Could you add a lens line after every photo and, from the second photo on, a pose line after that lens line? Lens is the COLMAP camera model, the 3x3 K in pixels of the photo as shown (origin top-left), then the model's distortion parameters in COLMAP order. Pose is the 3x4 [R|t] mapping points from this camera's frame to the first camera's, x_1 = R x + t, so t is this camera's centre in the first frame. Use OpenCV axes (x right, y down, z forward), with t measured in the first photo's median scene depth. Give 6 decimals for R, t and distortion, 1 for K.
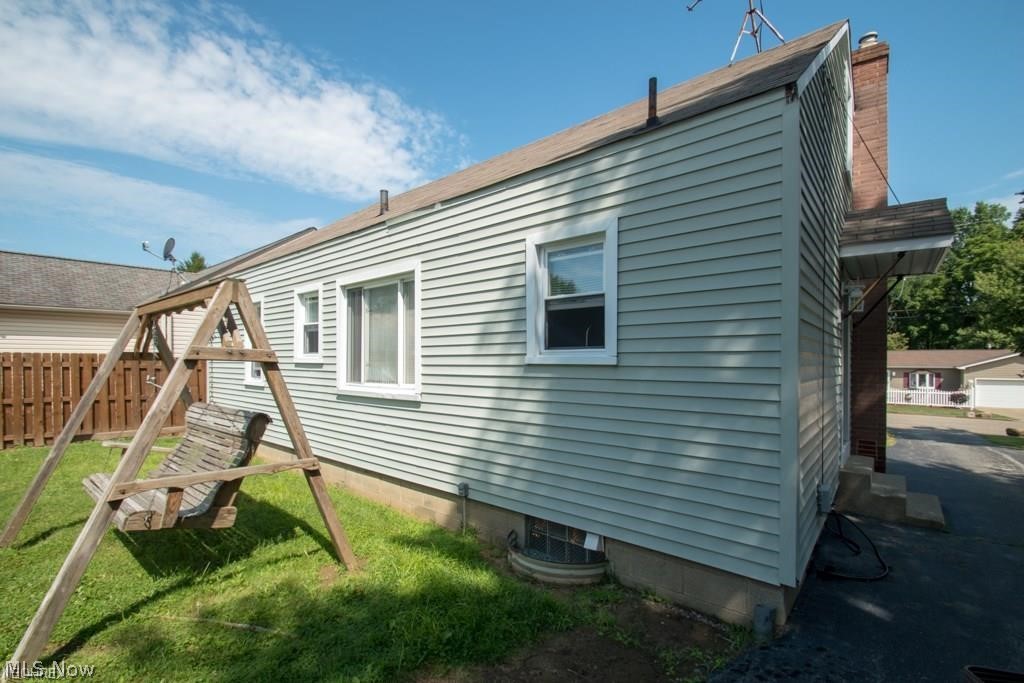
lens RADIAL K [[455.1, 0, 503.0], [0, 455.1, 364.6], [0, 0, 1]] dist [-0.028162, -0.000658]
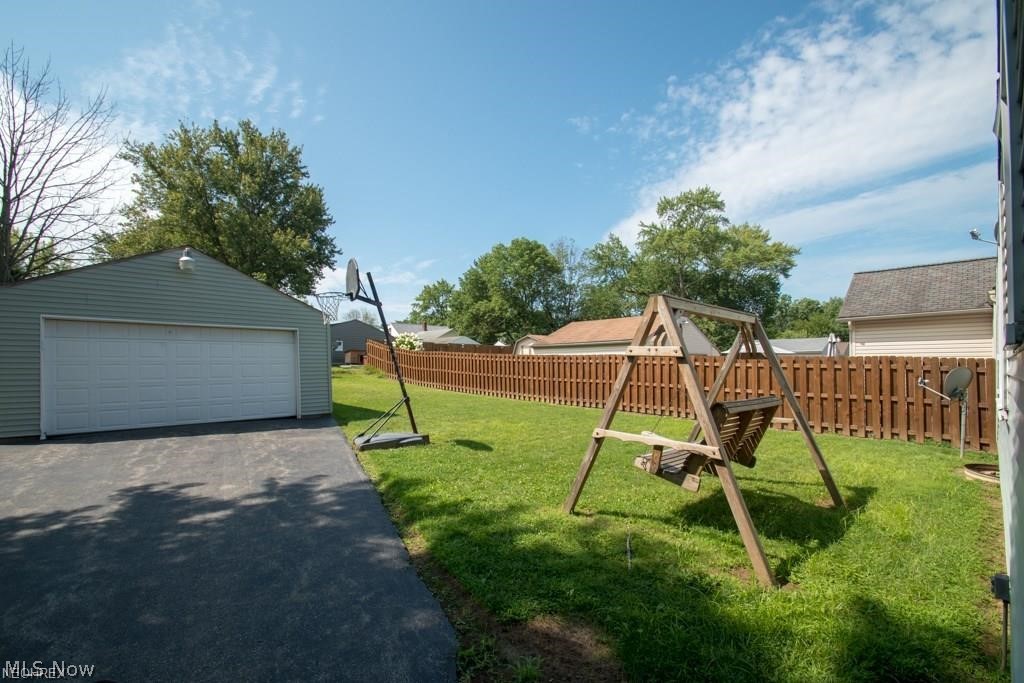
lens RADIAL K [[455.1, 0, 497.0], [0, 455.1, 363.0], [0, 0, 1]] dist [-0.028162, -0.000658]
pose [[-0.133334, -0.006181, -0.991052, 0.259650], [-0.010839, 0.999930, -0.004779, 0.007250], [0.991012, 0.010104, -0.133391, 0.235114]]
